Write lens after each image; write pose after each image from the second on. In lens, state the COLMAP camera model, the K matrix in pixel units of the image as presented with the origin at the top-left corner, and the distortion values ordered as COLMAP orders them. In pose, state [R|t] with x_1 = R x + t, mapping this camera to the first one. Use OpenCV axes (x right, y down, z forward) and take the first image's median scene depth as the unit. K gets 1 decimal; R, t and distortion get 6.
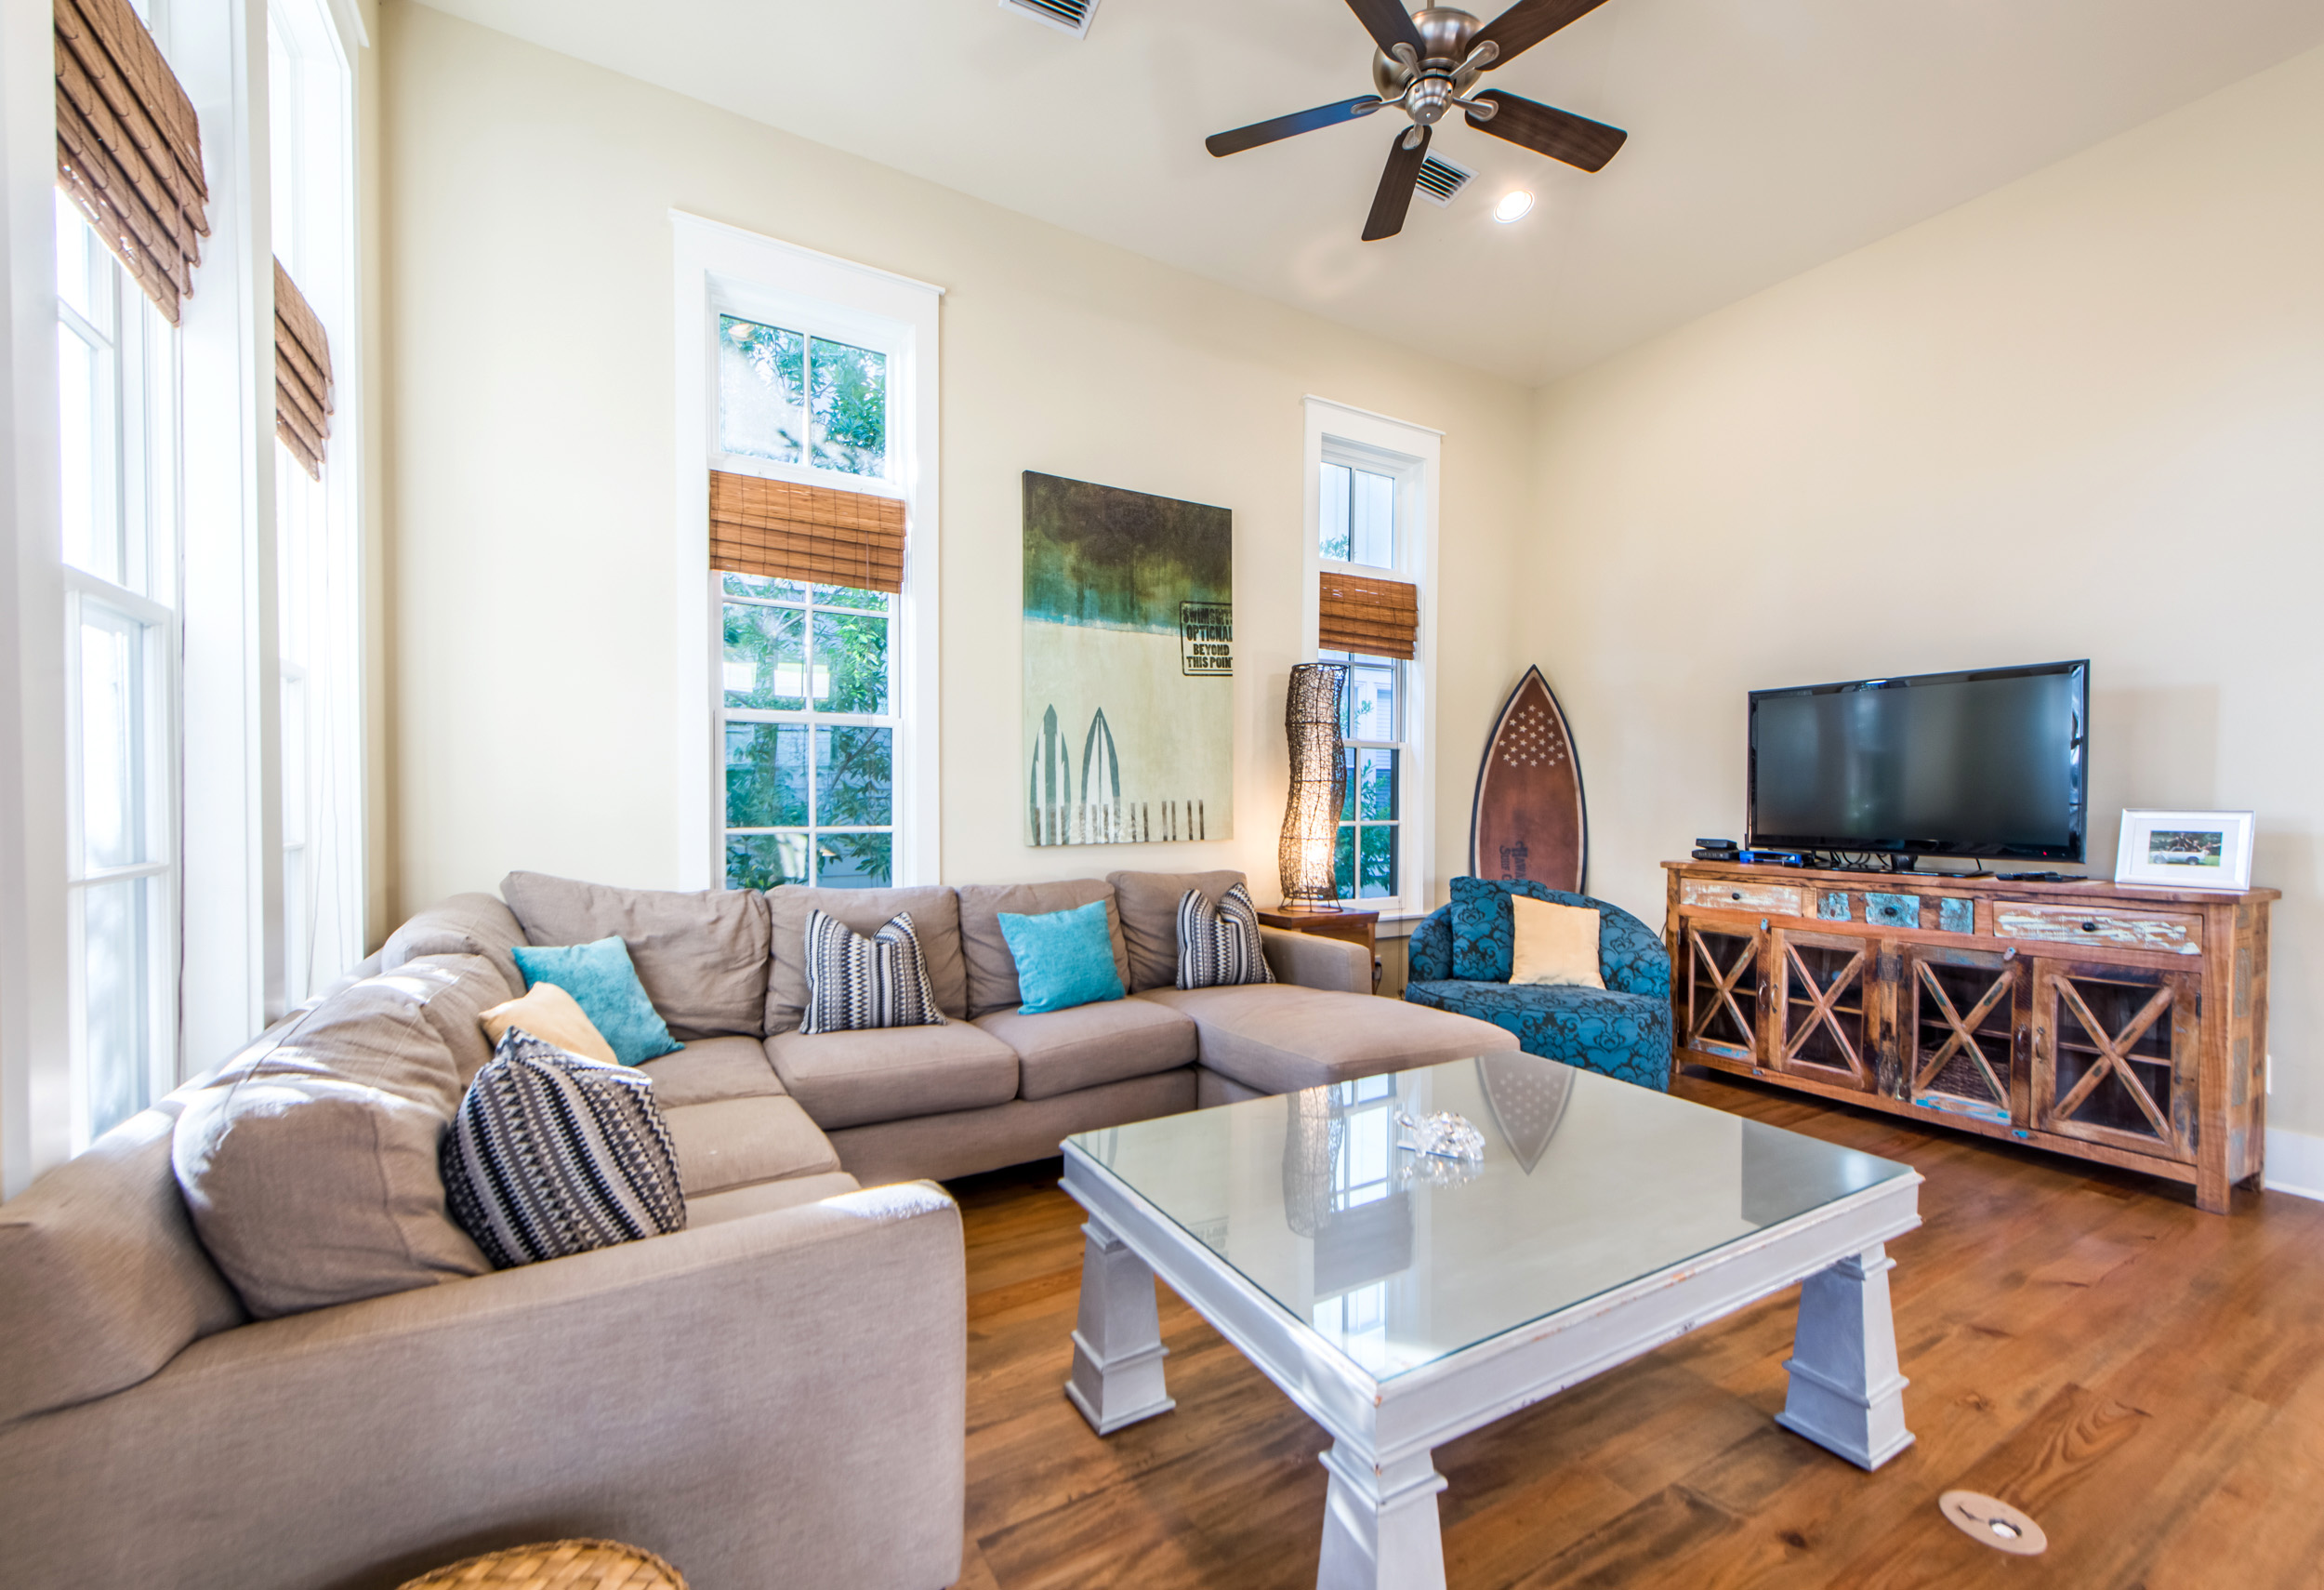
lens RADIAL K [[956.9, 0, 1170.1], [0, 956.9, 810.1], [0, 0, 1]] dist [0.012705, -0.001018]
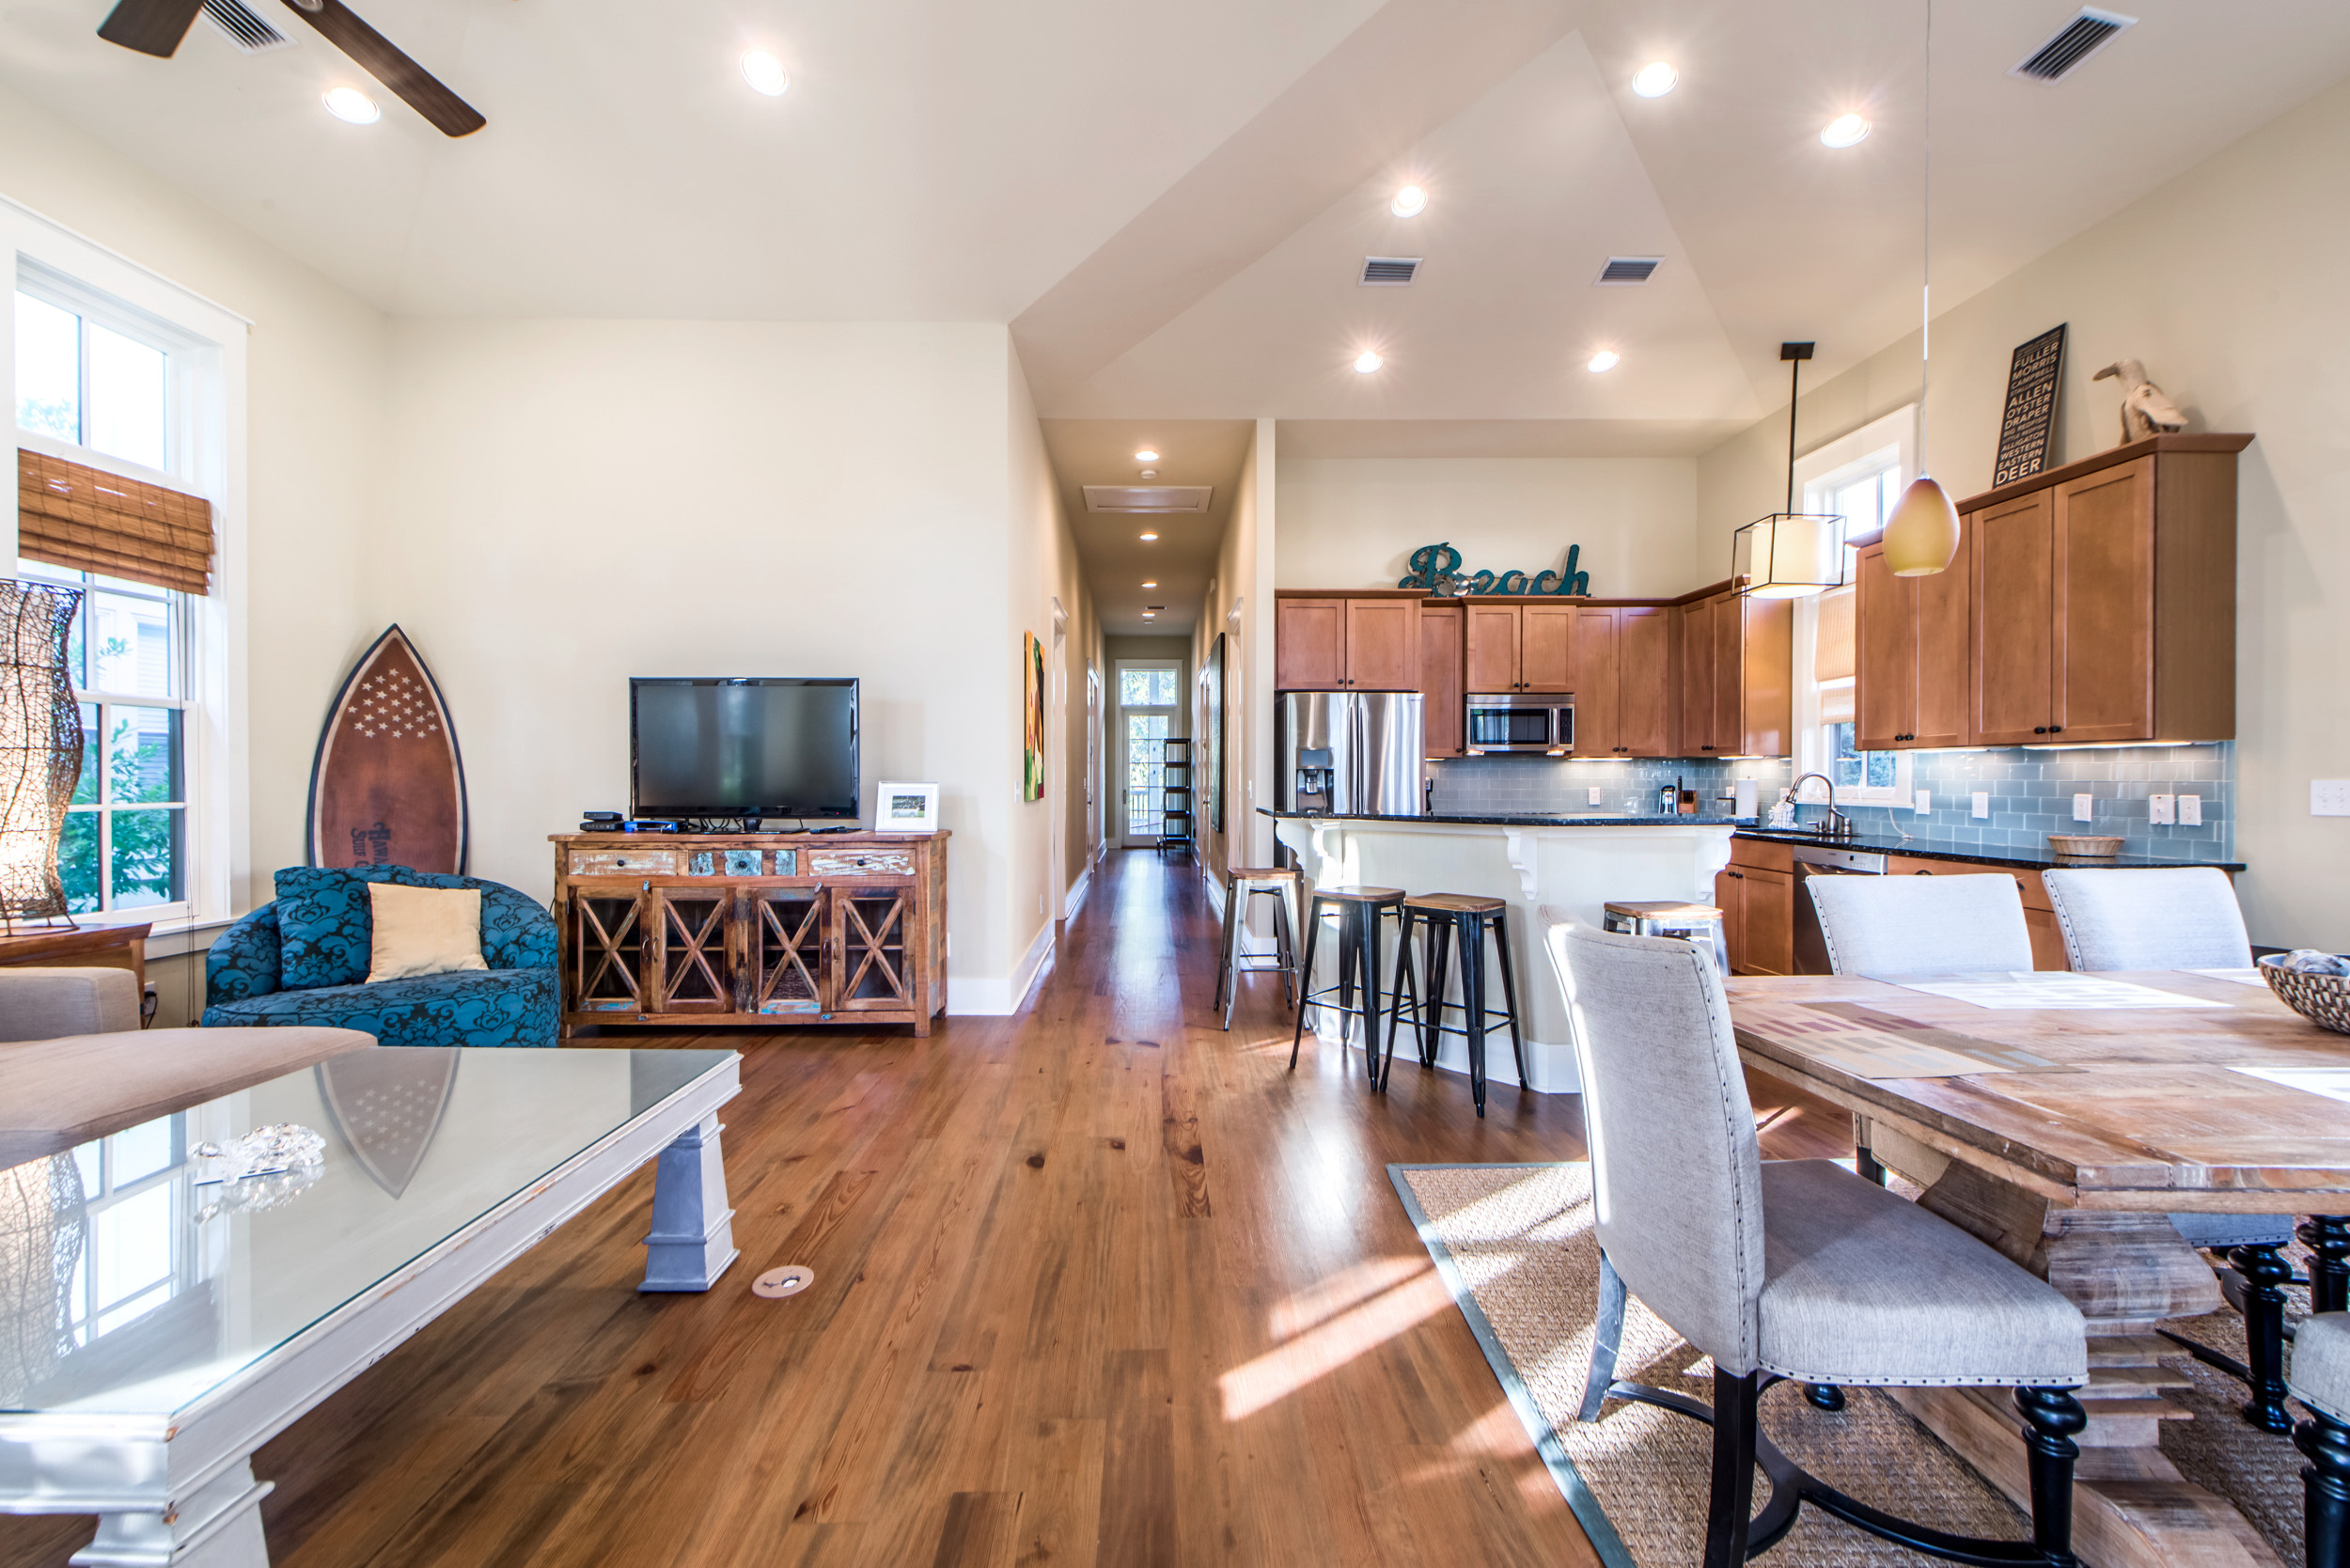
lens RADIAL K [[948.7, 0, 1191.8], [0, 948.7, 788.2], [0, 0, 1]] dist [-0.000254, -0.000073]
pose [[0.496148, -0.013348, 0.868135, -0.030409], [0.009782, 0.999904, 0.009783, 0.000071], [-0.868183, 0.003638, 0.496231, -0.116124]]
